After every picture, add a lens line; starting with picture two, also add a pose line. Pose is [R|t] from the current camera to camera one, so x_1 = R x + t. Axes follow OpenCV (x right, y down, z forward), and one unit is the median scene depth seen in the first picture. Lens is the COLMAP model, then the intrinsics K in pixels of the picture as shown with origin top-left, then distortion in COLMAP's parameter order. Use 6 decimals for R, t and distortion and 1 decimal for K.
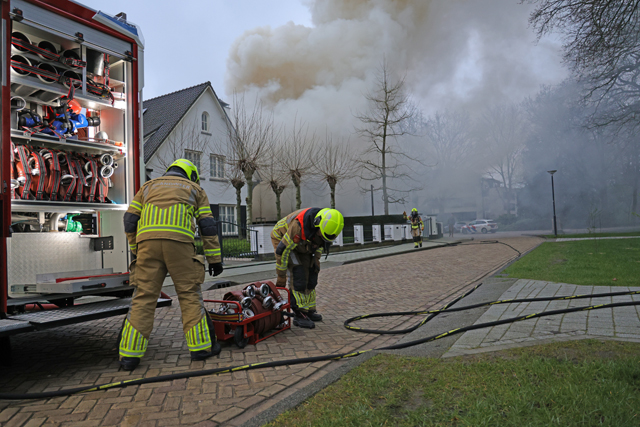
lens RADIAL K [[446.7, 0, 321.7], [0, 446.7, 213.1], [0, 0, 1]] dist [-0.090683, 0.046861]
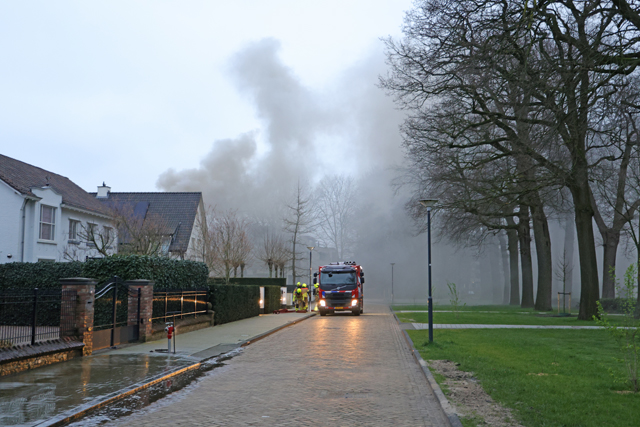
lens RADIAL K [[769.7, 0, 319.9], [0, 769.7, 213.7], [0, 0, 1]] dist [-0.017887, 0.000000]
pose [[0.899250, 0.086469, 0.428803, -1.039693], [-0.060887, 0.995468, -0.073052, -0.056790], [-0.433176, 0.039584, 0.900440, -1.593846]]
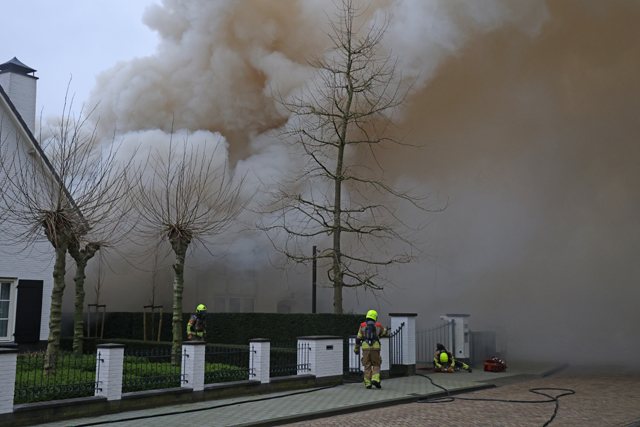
lens RADIAL K [[790.3, 0, 317.5], [0, 790.3, 210.1], [0, 0, 1]] dist [0.109193, 0.000000]
pose [[0.996400, 0.035829, -0.076831, 0.206941], [-0.042664, 0.995094, -0.089257, -0.031409], [0.073256, 0.092214, 0.993041, 0.192230]]
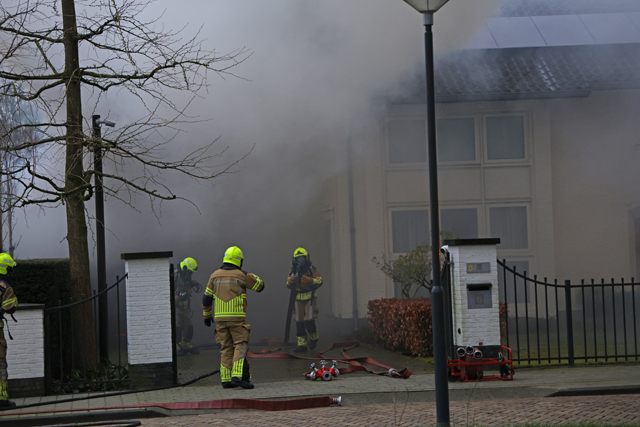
lens RADIAL K [[1848.8, 0, 322.9], [0, 1848.8, 212.8], [0, 0, 1]] dist [0.813175, 0.000000]
pose [[0.601855, -0.004339, -0.798594, 1.073427], [0.051402, 0.998122, 0.033316, -0.047118], [0.796950, -0.061101, 0.600947, 0.611921]]
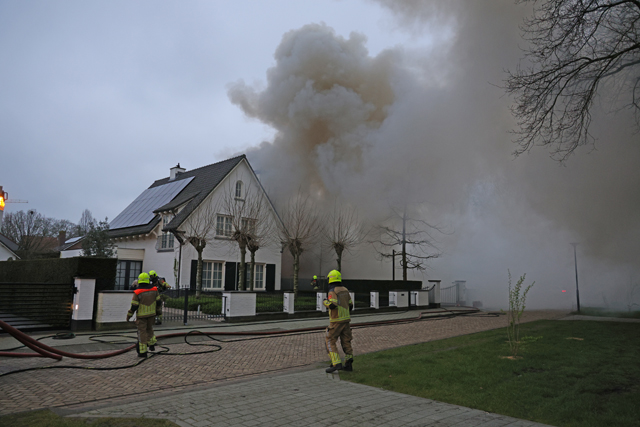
lens RADIAL K [[446.7, 0, 324.5], [0, 446.7, 214.2], [0, 0, 1]] dist [-0.090683, 0.046861]
pose [[0.977952, 0.026698, -0.207118, 0.194523], [-0.048121, 0.993913, -0.099098, -0.041206], [0.203212, 0.106879, 0.973284, -0.062923]]
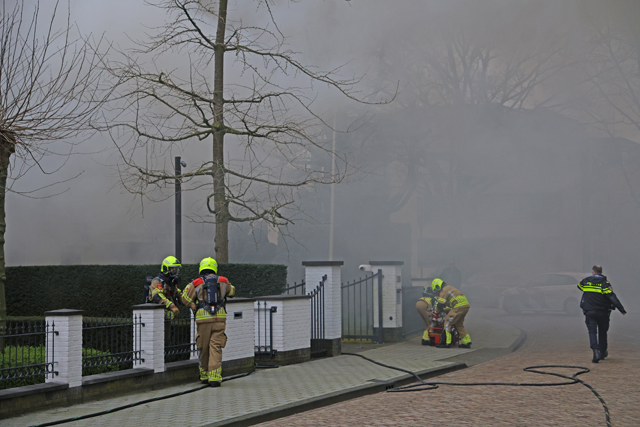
lens RADIAL K [[1329.3, 0, 325.4], [0, 1329.3, 213.1], [0, 0, 1]] dist [0.410742, 0.000000]
pose [[0.988984, 0.033892, 0.144089, 0.095974], [-0.033412, 0.999425, -0.005756, -0.029124], [-0.144201, 0.000878, 0.989548, 0.133249]]
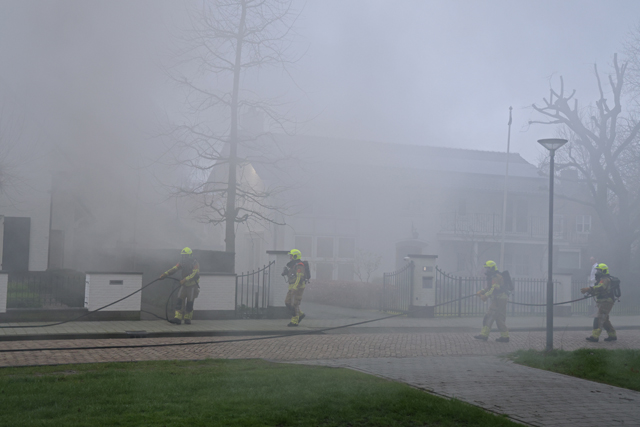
lens RADIAL K [[881.8, 0, 326.1], [0, 881.8, 209.7], [0, 0, 1]] dist [0.122278, 0.000000]
pose [[0.807977, 0.029002, -0.588500, 0.818850], [-0.033289, 0.999439, 0.003550, -0.046604], [0.588273, 0.016722, 0.808490, 0.402440]]
